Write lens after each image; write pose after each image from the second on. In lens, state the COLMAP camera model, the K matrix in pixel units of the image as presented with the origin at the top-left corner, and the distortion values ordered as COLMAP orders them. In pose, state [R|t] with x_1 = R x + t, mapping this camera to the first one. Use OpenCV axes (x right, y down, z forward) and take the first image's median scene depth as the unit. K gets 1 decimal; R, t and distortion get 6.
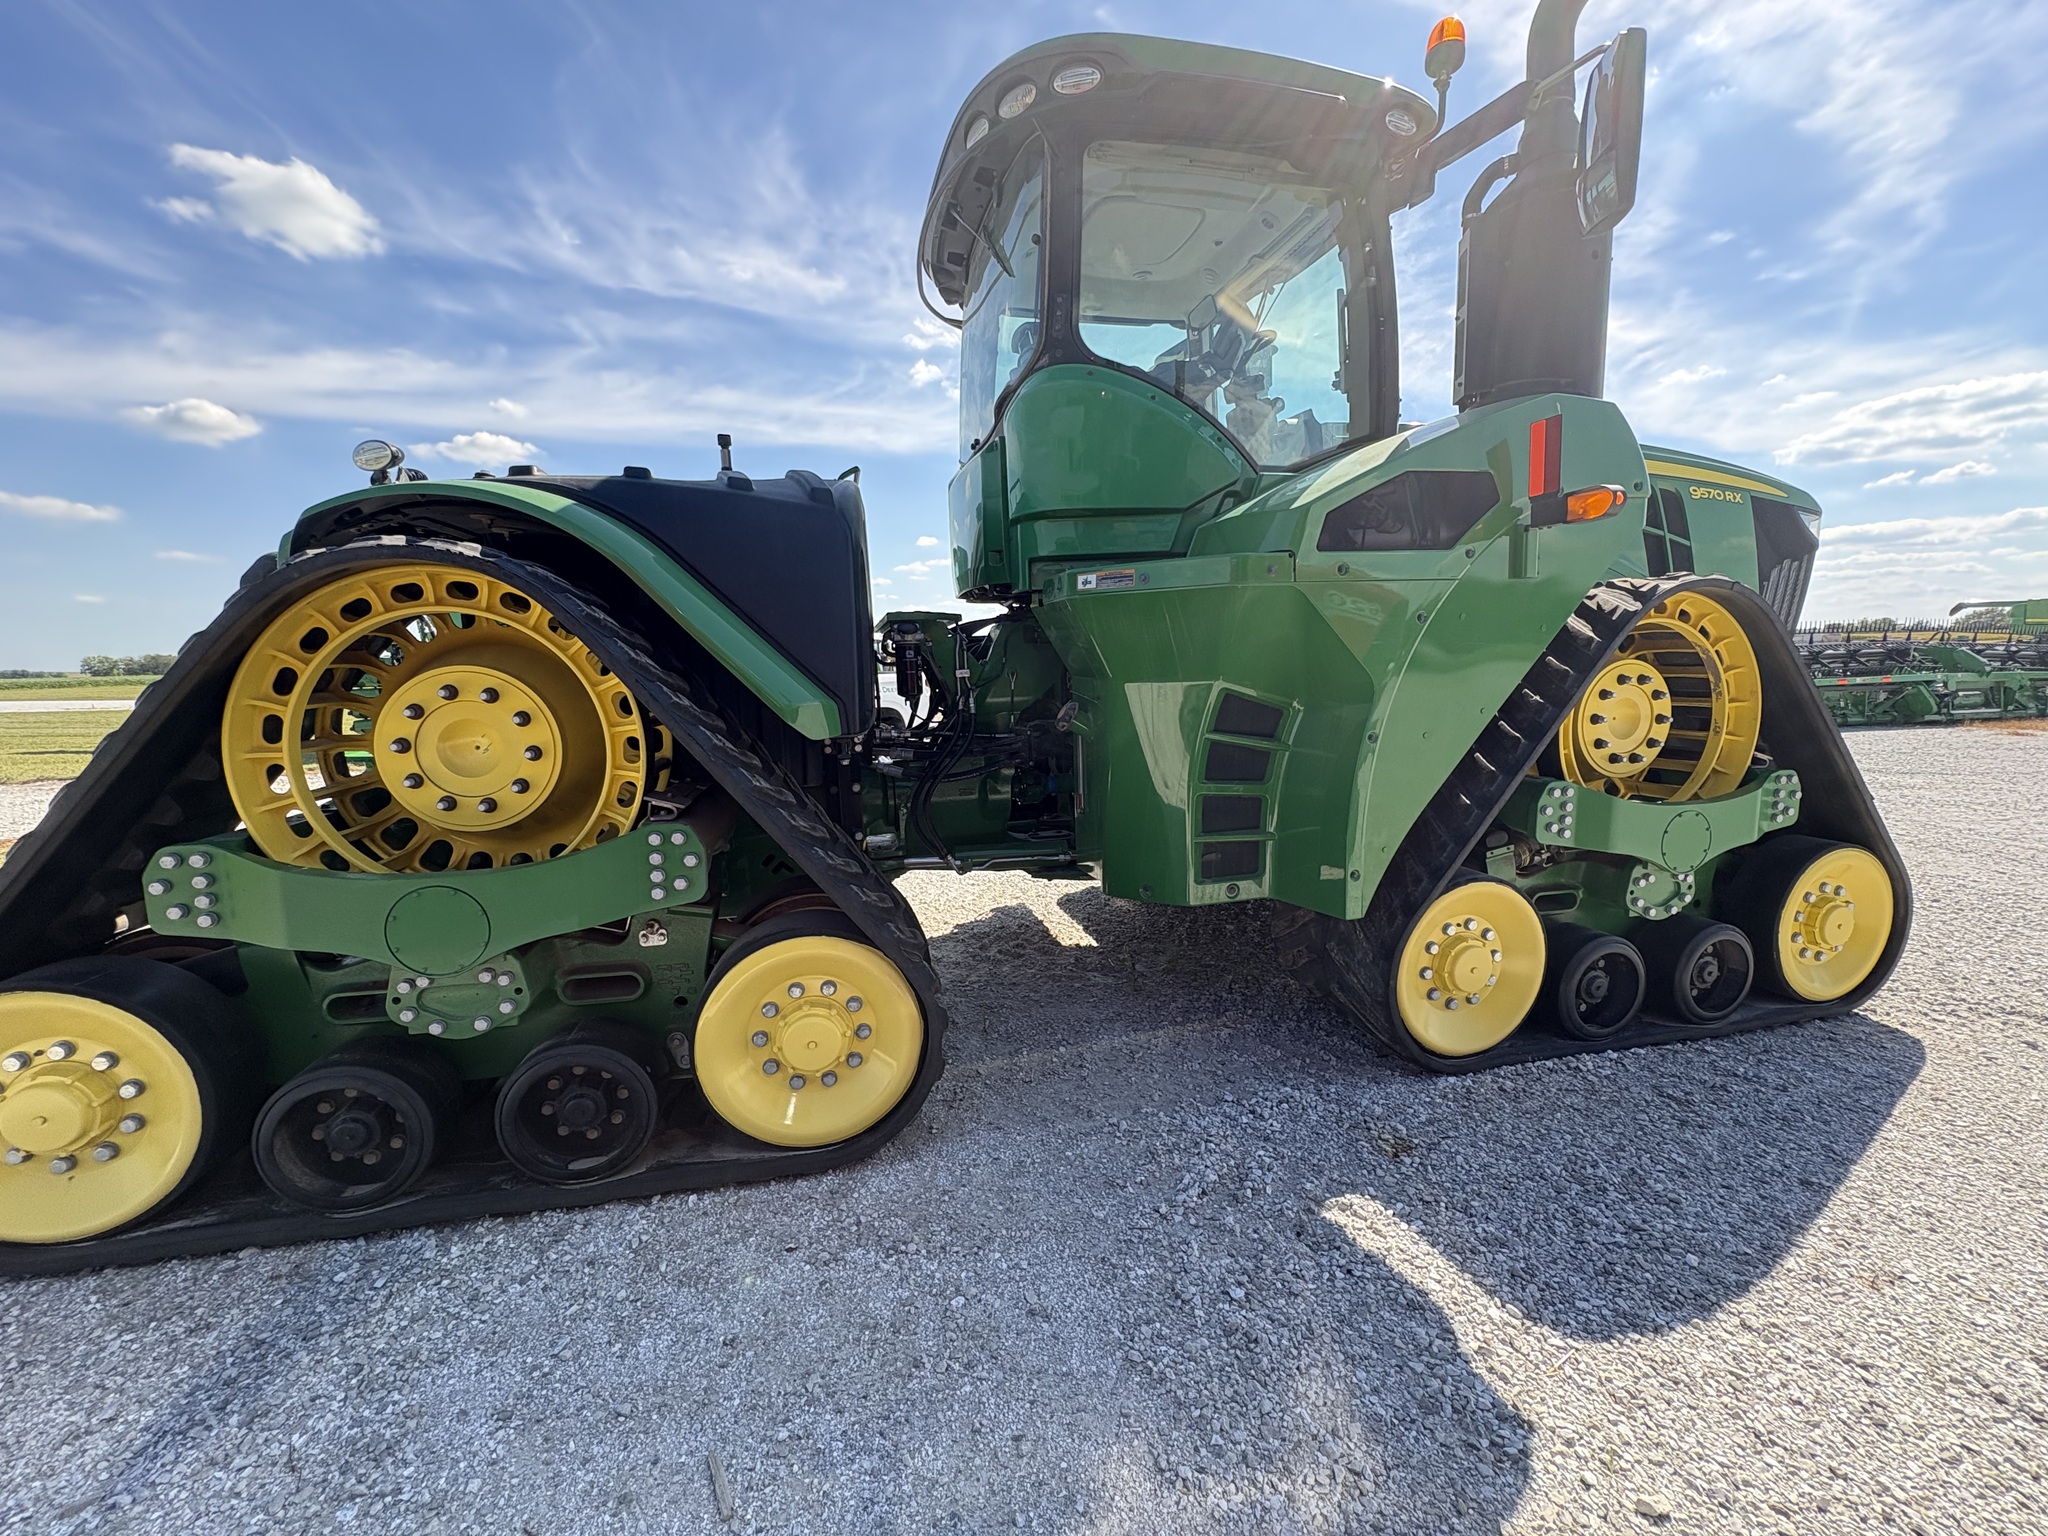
lens RADIAL K [[818.6, 0, 1022.5], [0, 818.6, 768.3], [0, 0, 1]] dist [0.000029, -0.000177]
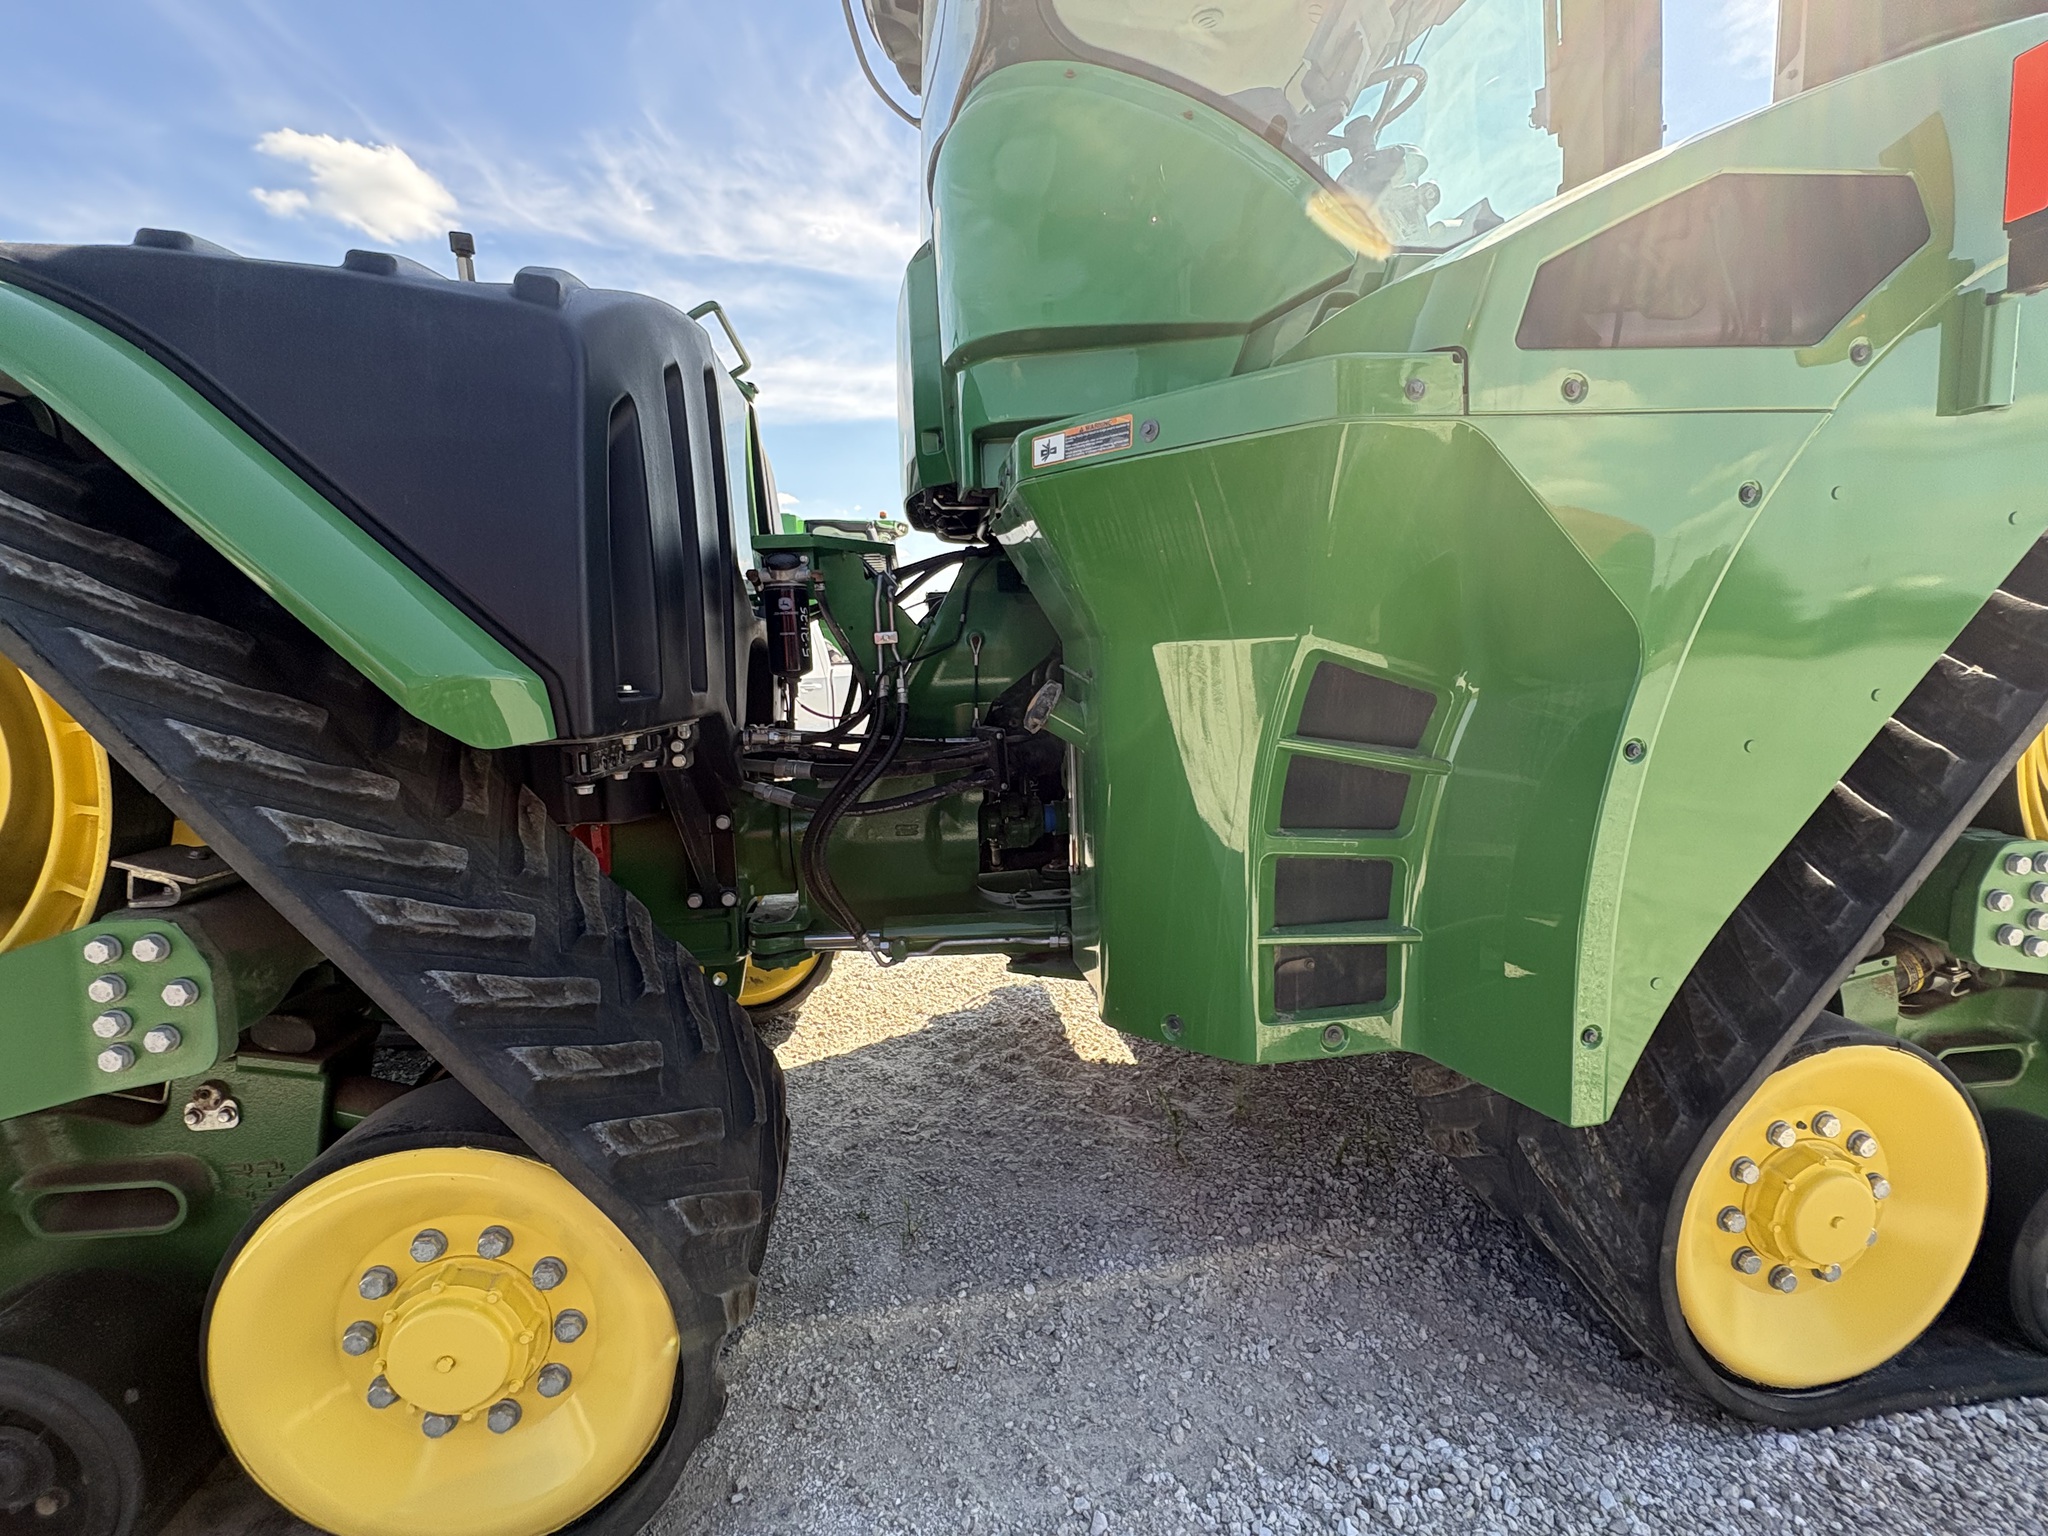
lens RADIAL K [[920.9, 0, 1020.8], [0, 920.9, 767.4], [0, 0, 1]] dist [-0.000596, 0.000506]
pose [[0.994007, 0.008216, -0.109008, 0.120398], [-0.009081, 0.999931, -0.007444, -0.018504], [0.108939, 0.008389, 0.994013, 0.391583]]
